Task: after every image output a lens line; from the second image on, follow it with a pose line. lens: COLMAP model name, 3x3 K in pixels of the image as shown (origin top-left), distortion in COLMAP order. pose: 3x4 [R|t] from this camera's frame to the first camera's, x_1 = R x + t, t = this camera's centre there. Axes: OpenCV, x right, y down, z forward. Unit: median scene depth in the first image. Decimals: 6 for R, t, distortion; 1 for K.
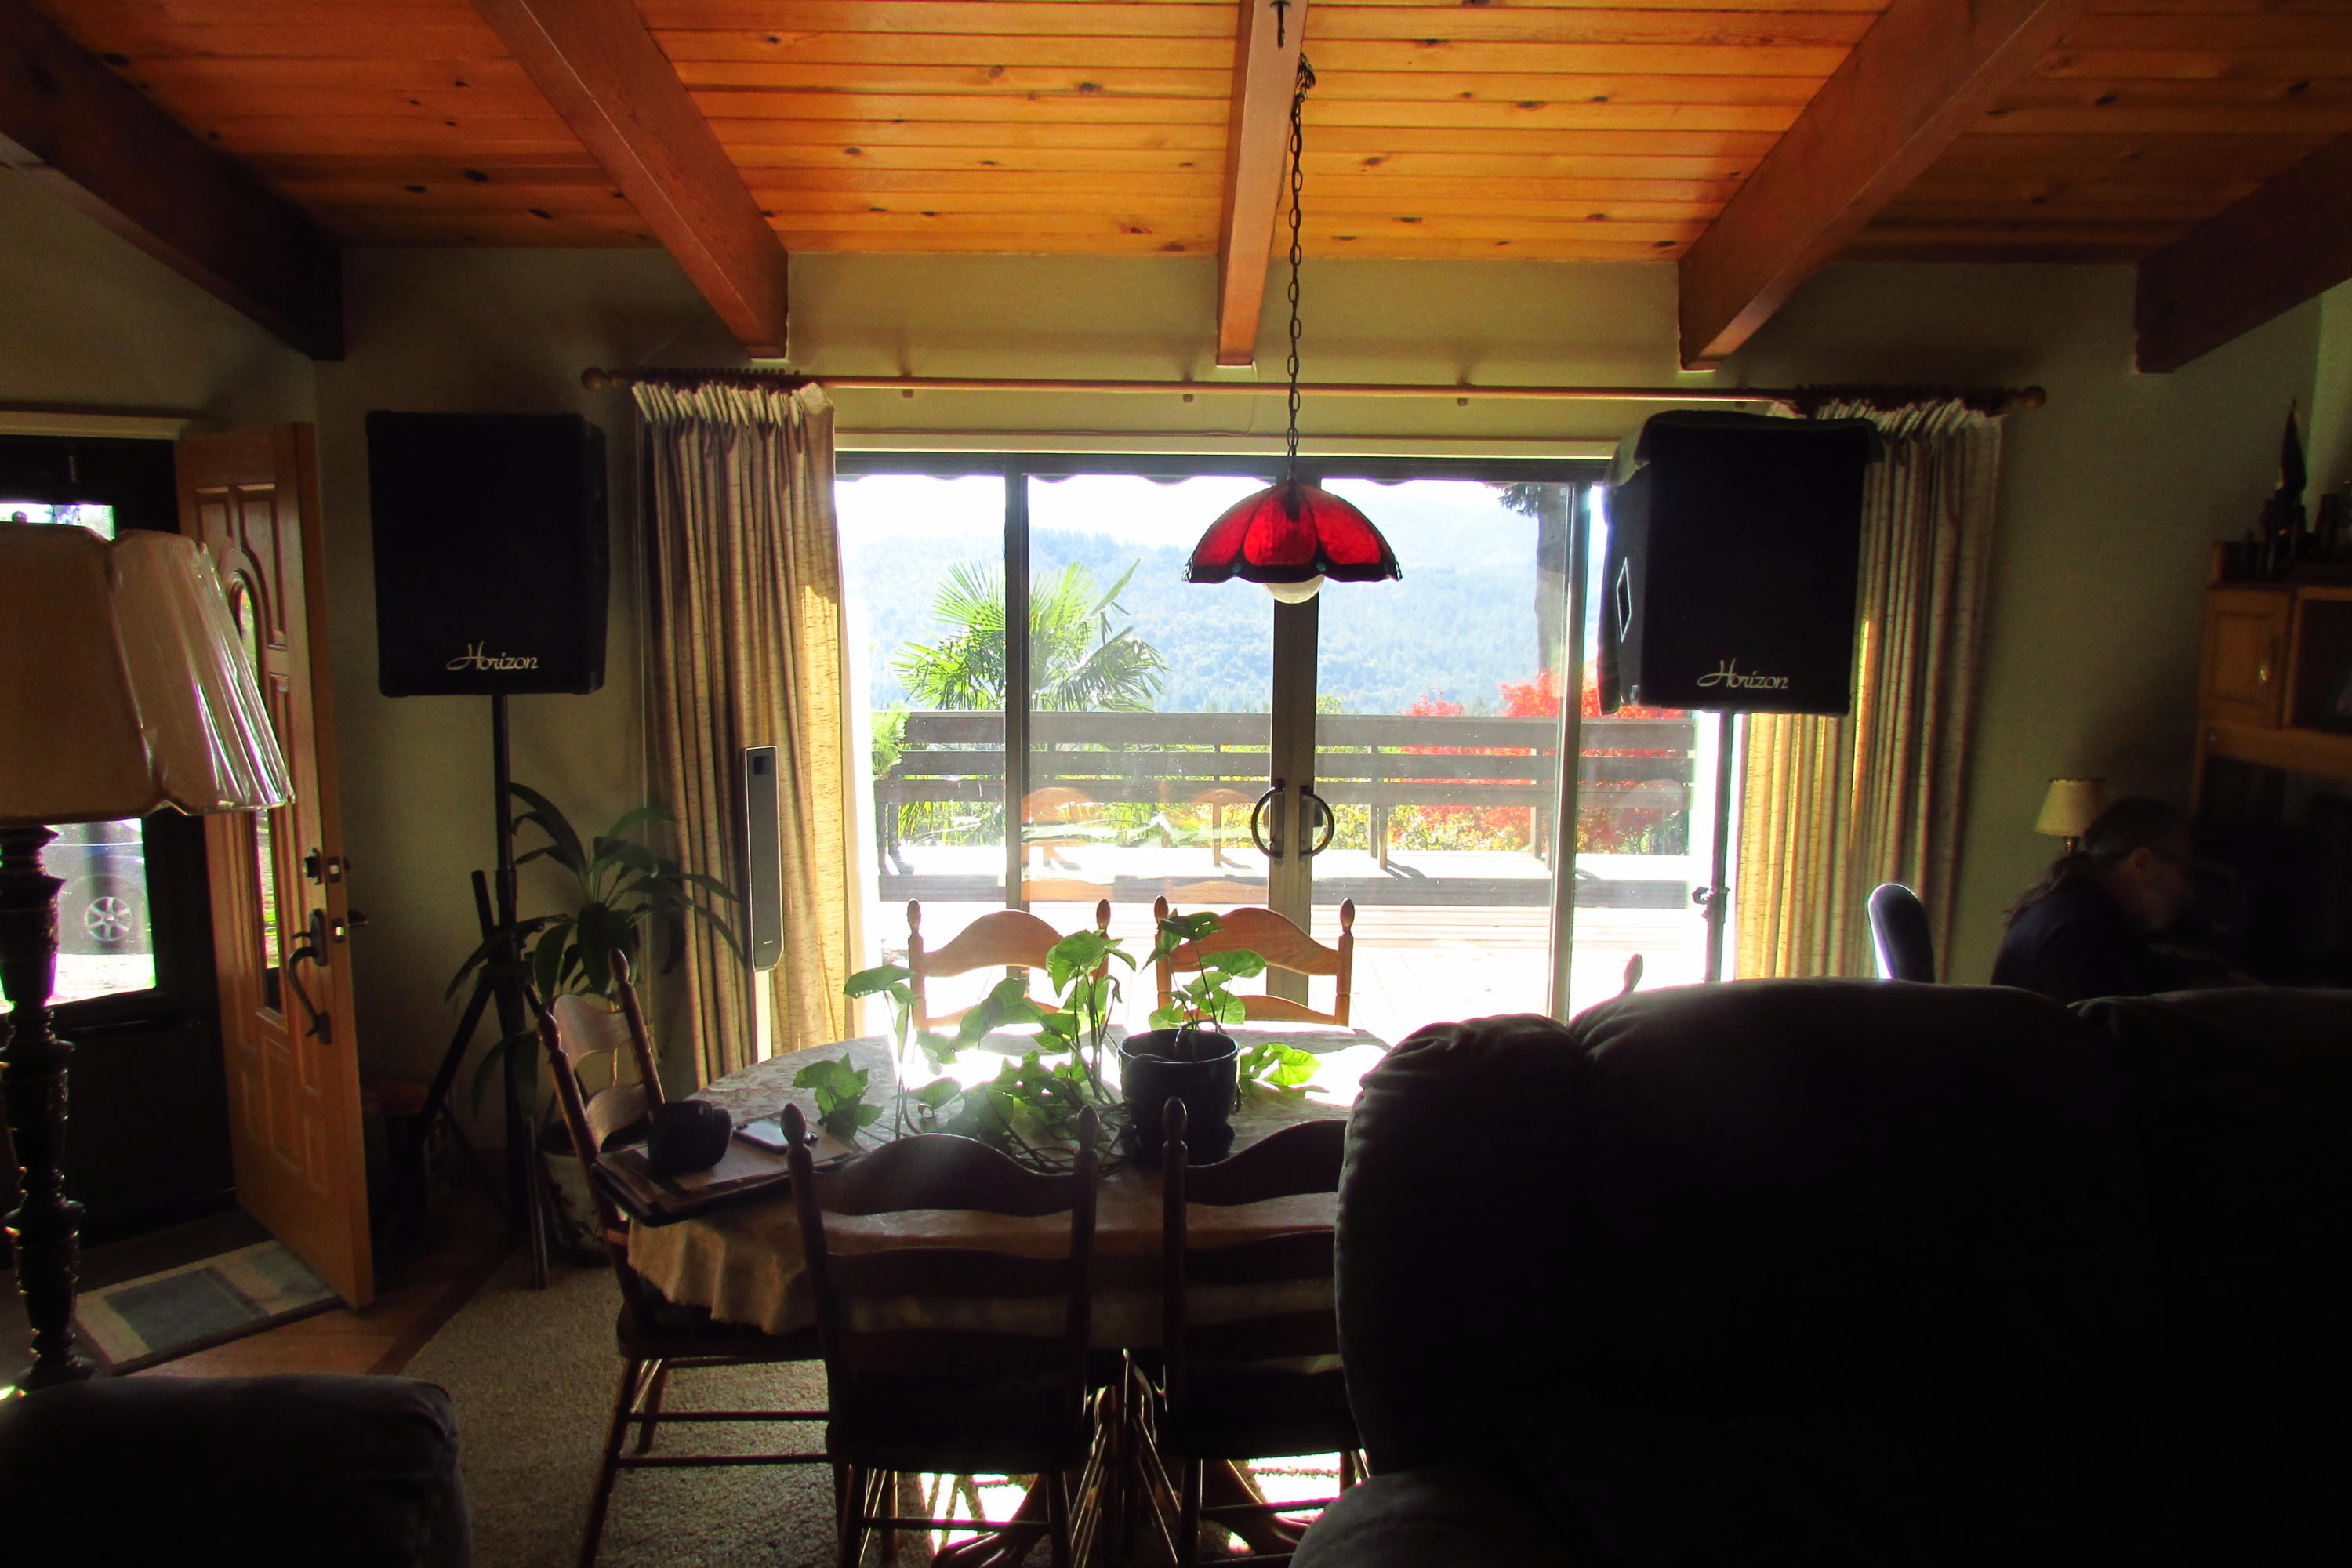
lens RADIAL K [[1675.3, 0, 1176.3], [0, 1675.3, 776.4], [0, 0, 1]] dist [-0.020559, -0.000575]
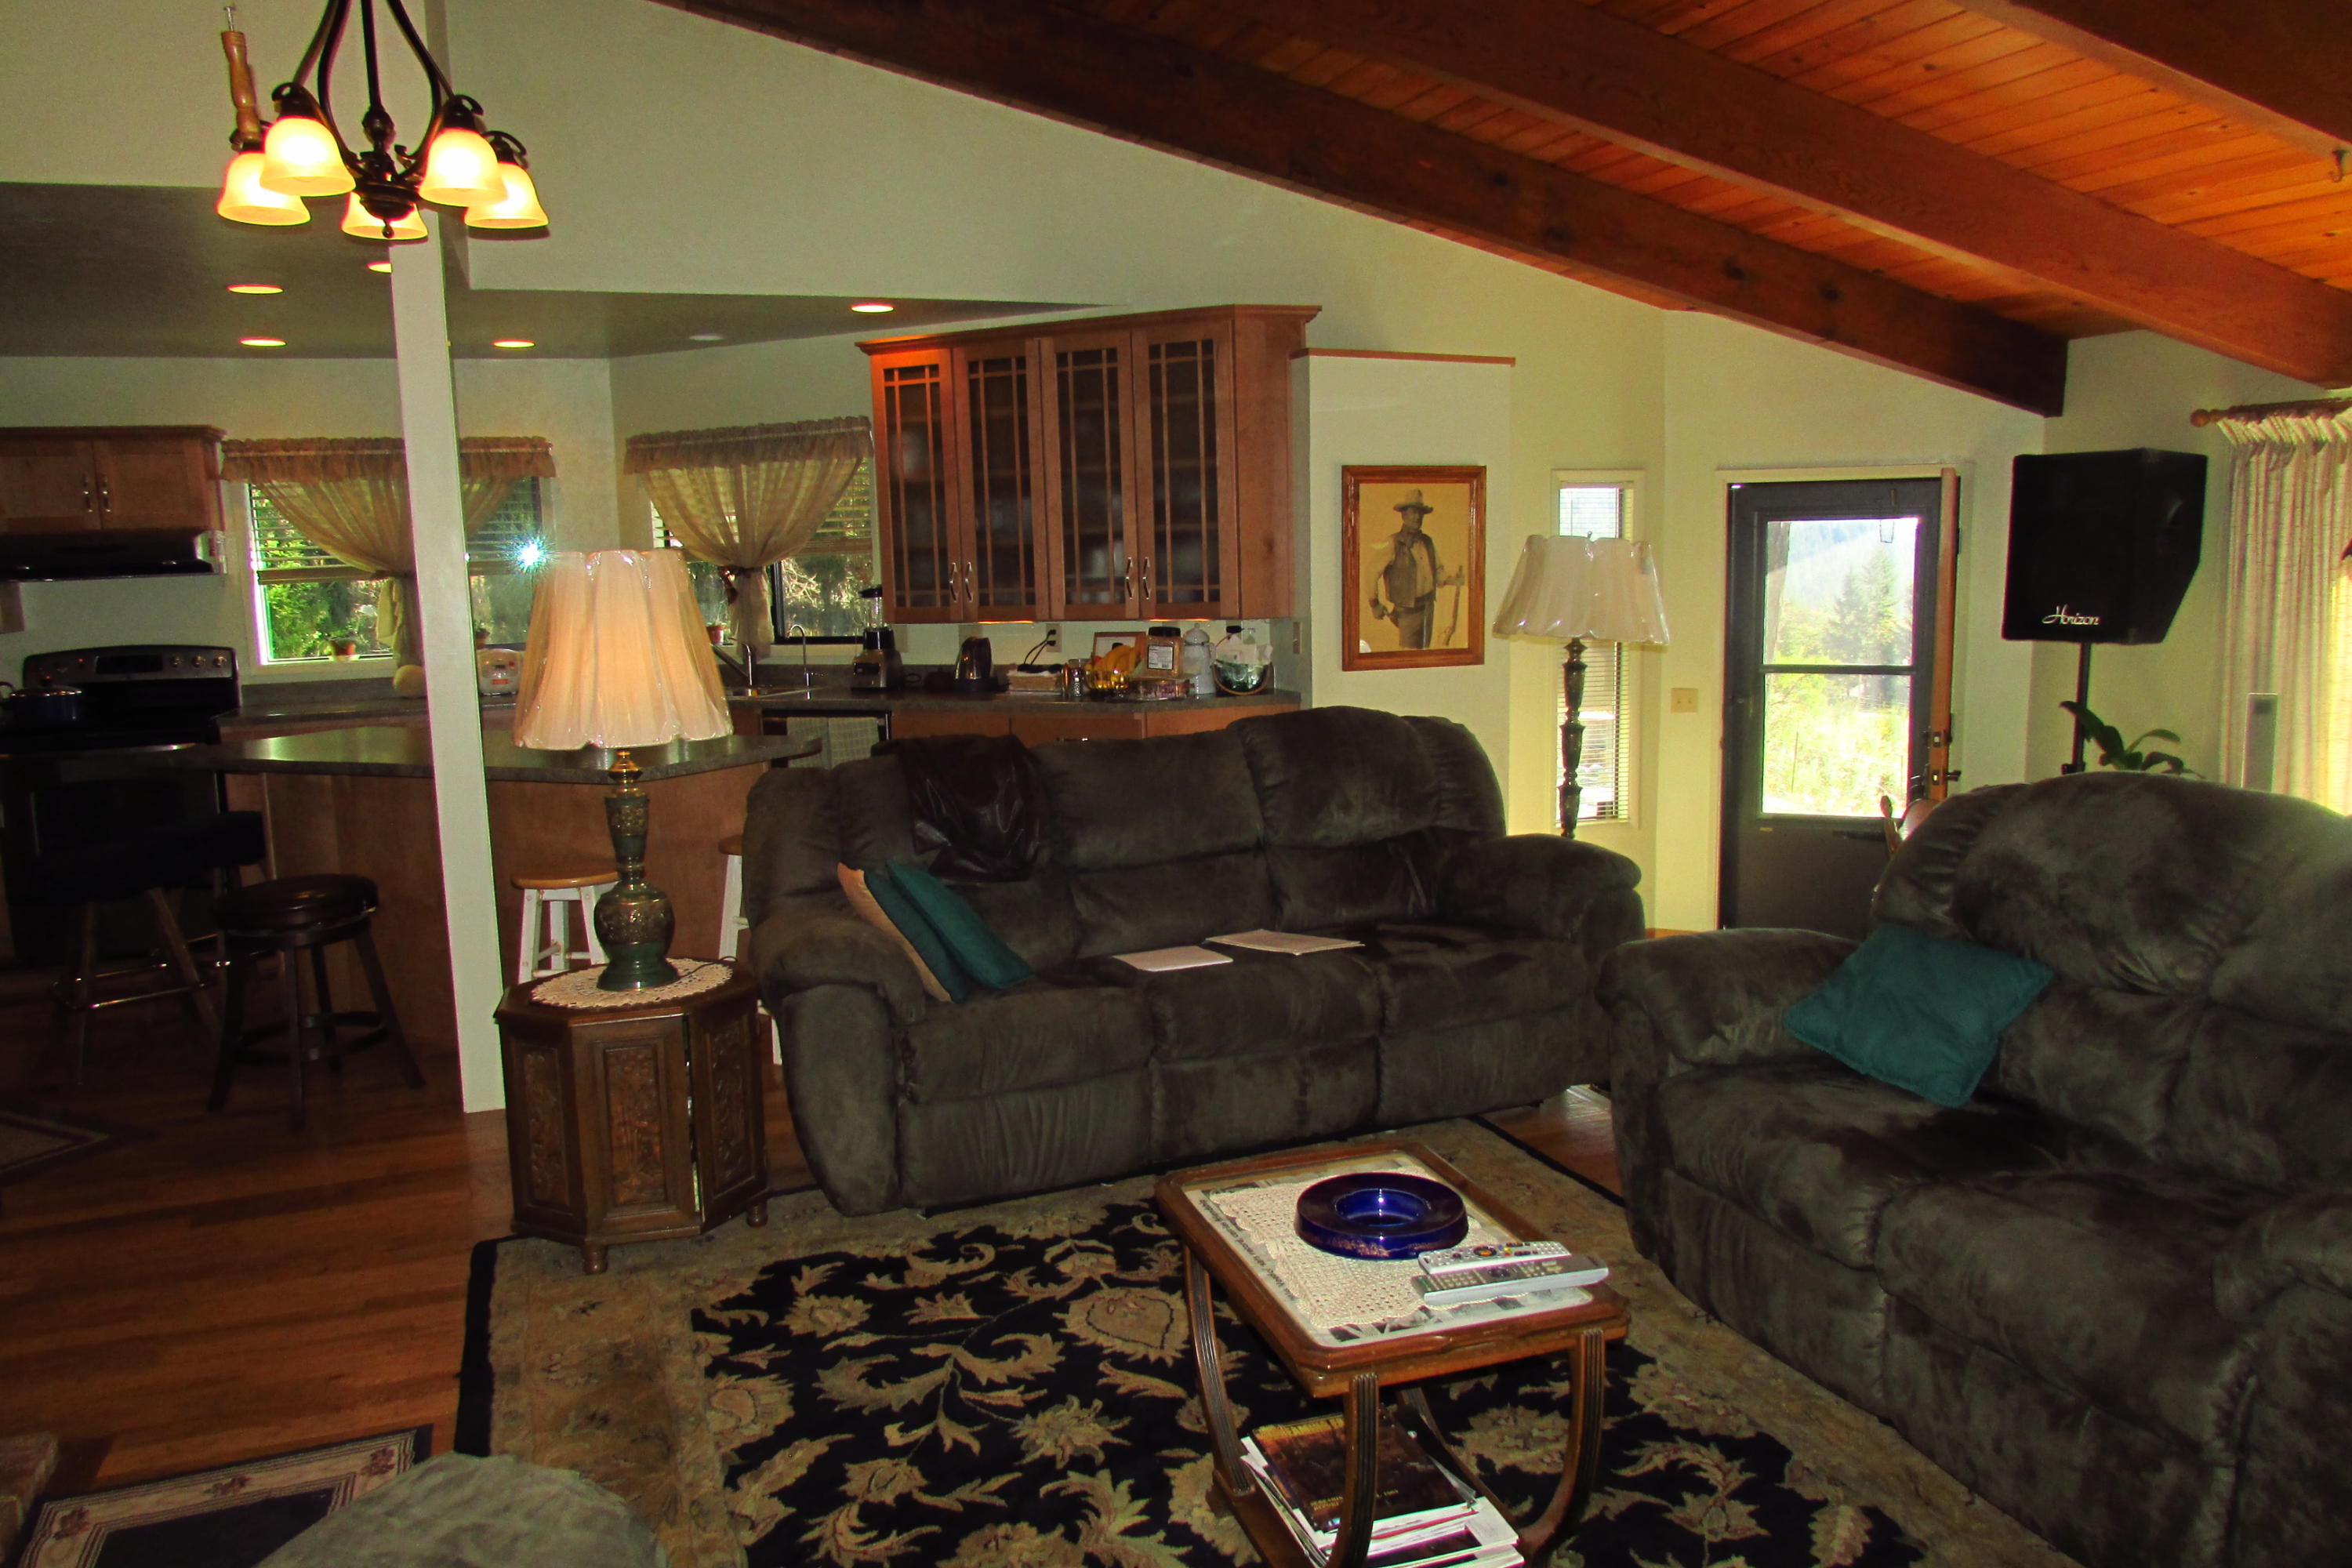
lens RADIAL K [[1751.5, 0, 1176.0], [0, 1751.5, 784.0], [0, 0, 1]] dist [0.004716, 0.027568]
pose [[0.332606, 0.119751, -0.935432, 0.763133], [-0.121509, 0.989079, 0.083414, 0.040900], [0.935205, 0.085920, 0.343524, -0.256949]]
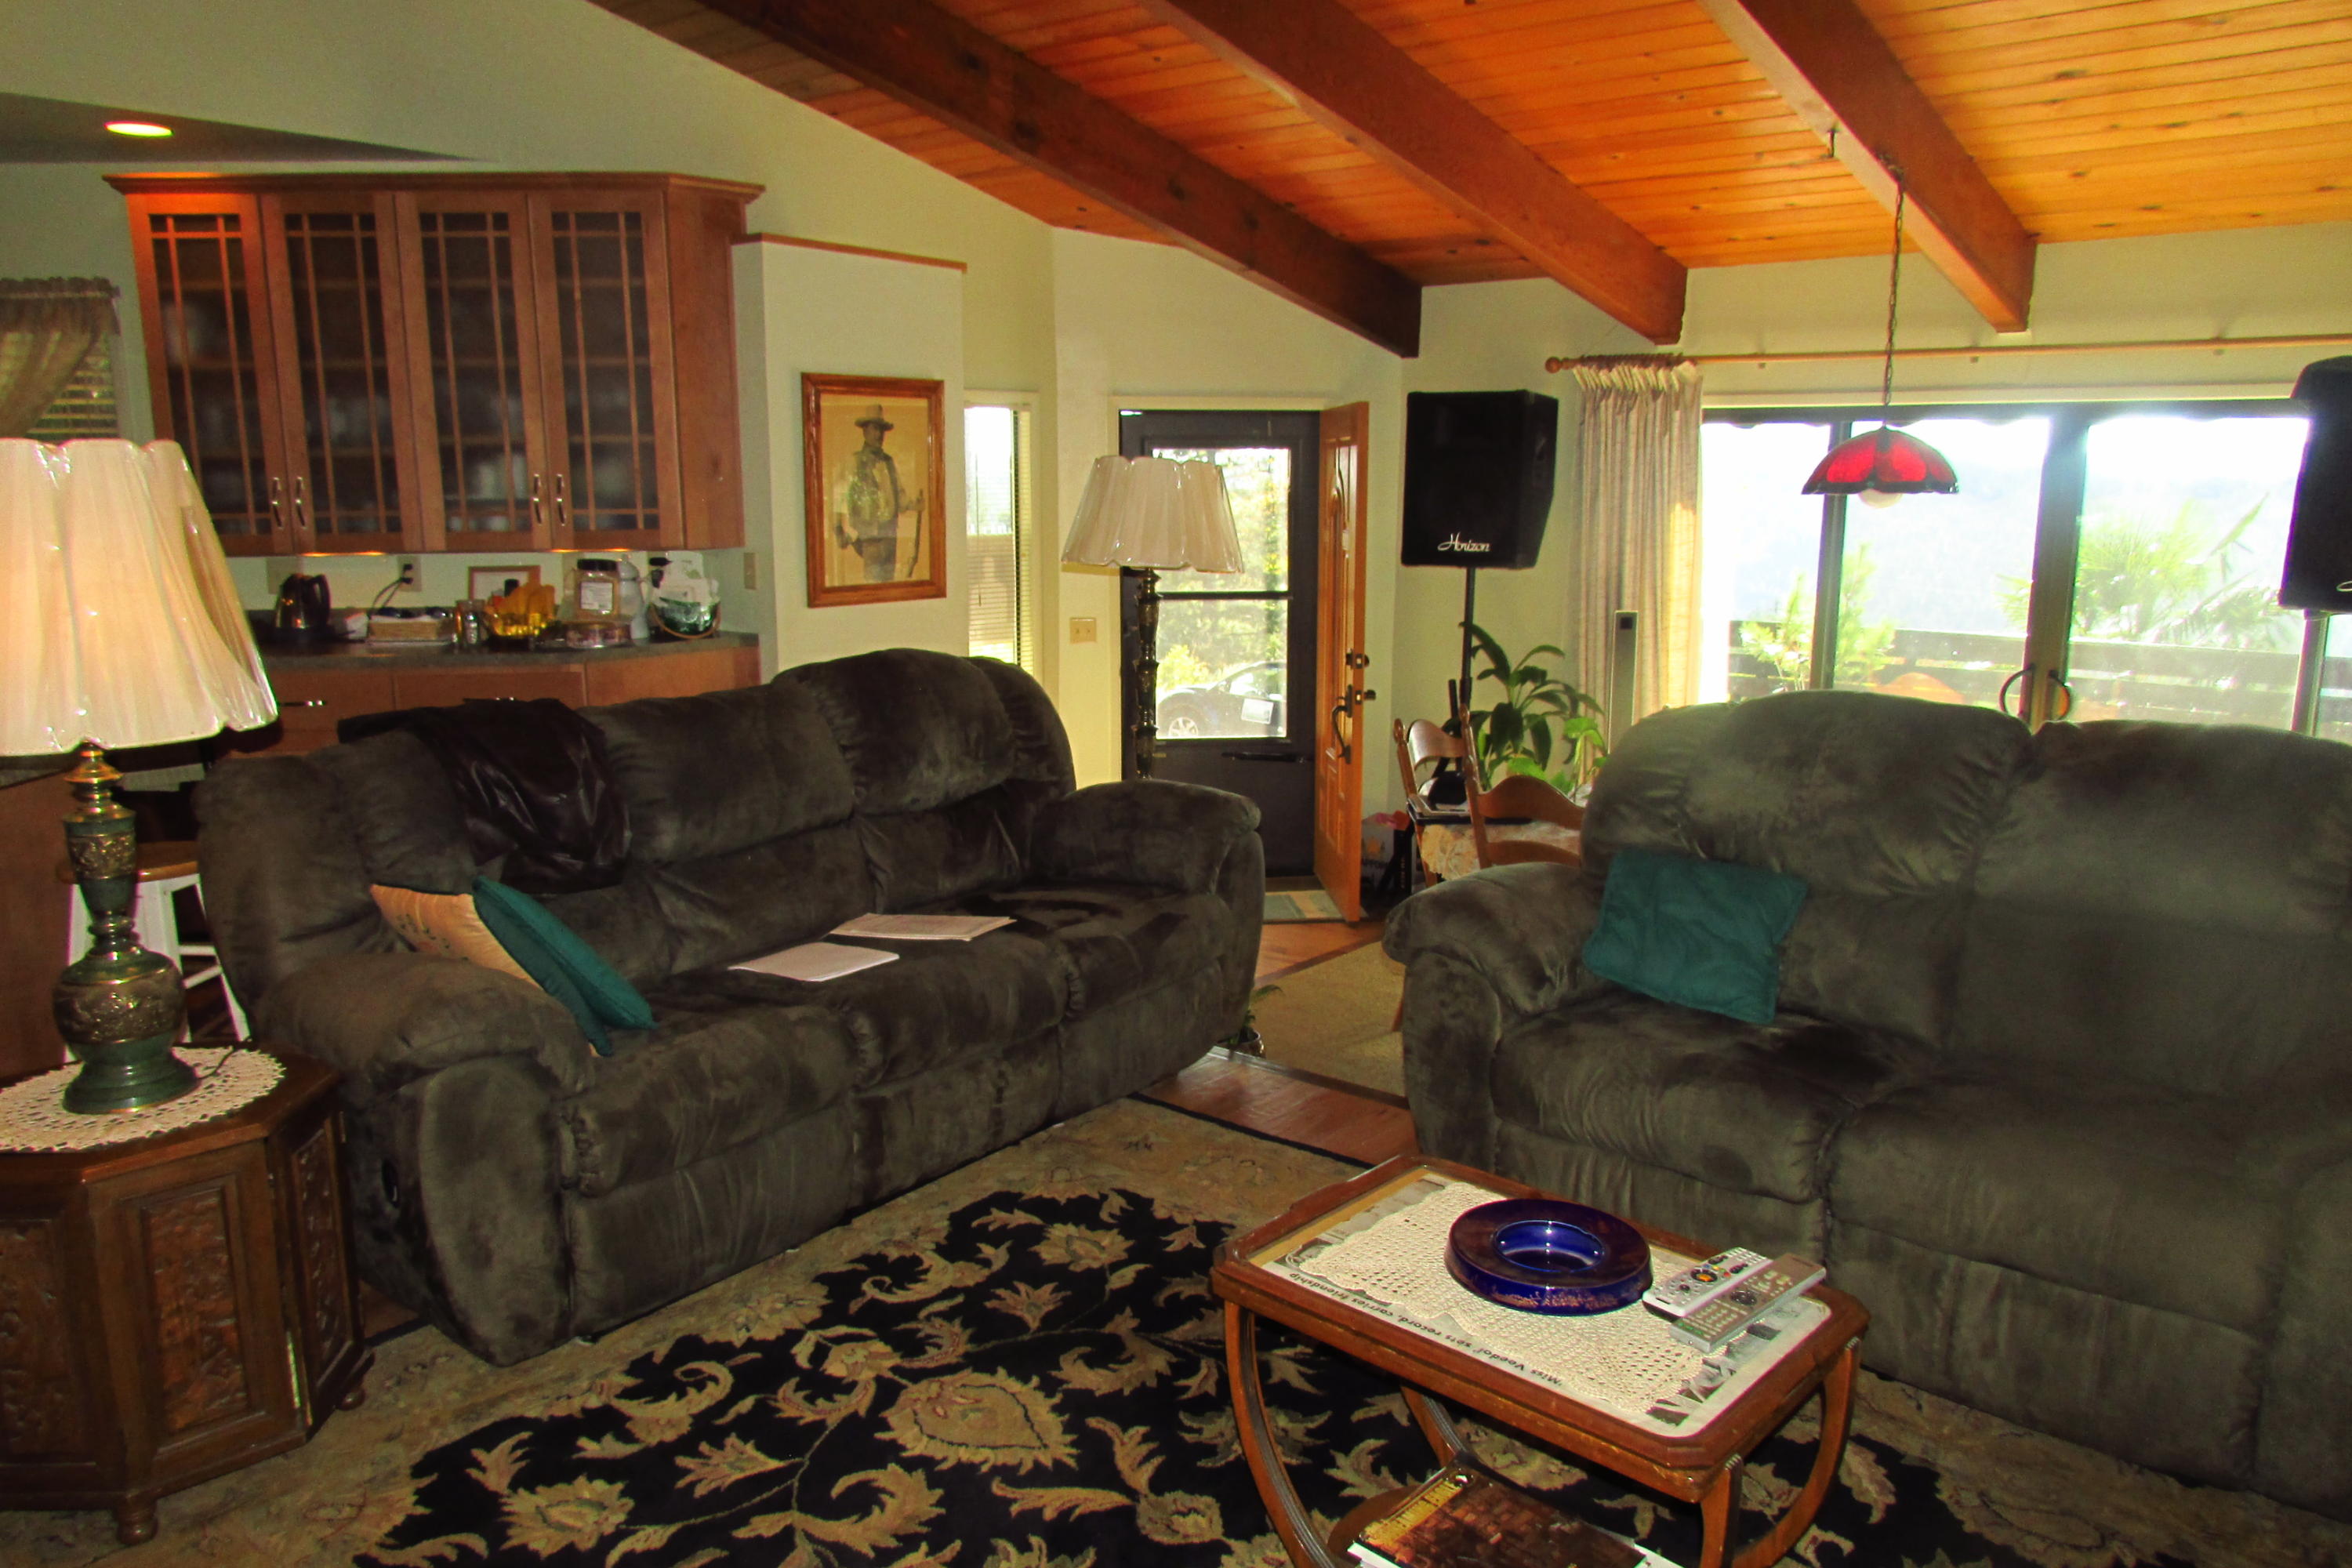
lens RADIAL K [[1738.7, 0, 1176.0], [0, 1738.7, 784.0], [0, 0, 1]] dist [0.004376, 0.003970]
pose [[0.749805, 0.117338, -0.651172, 0.475430], [-0.096762, 0.993015, 0.067517, 0.069395], [0.654546, 0.012384, 0.755921, -0.425368]]
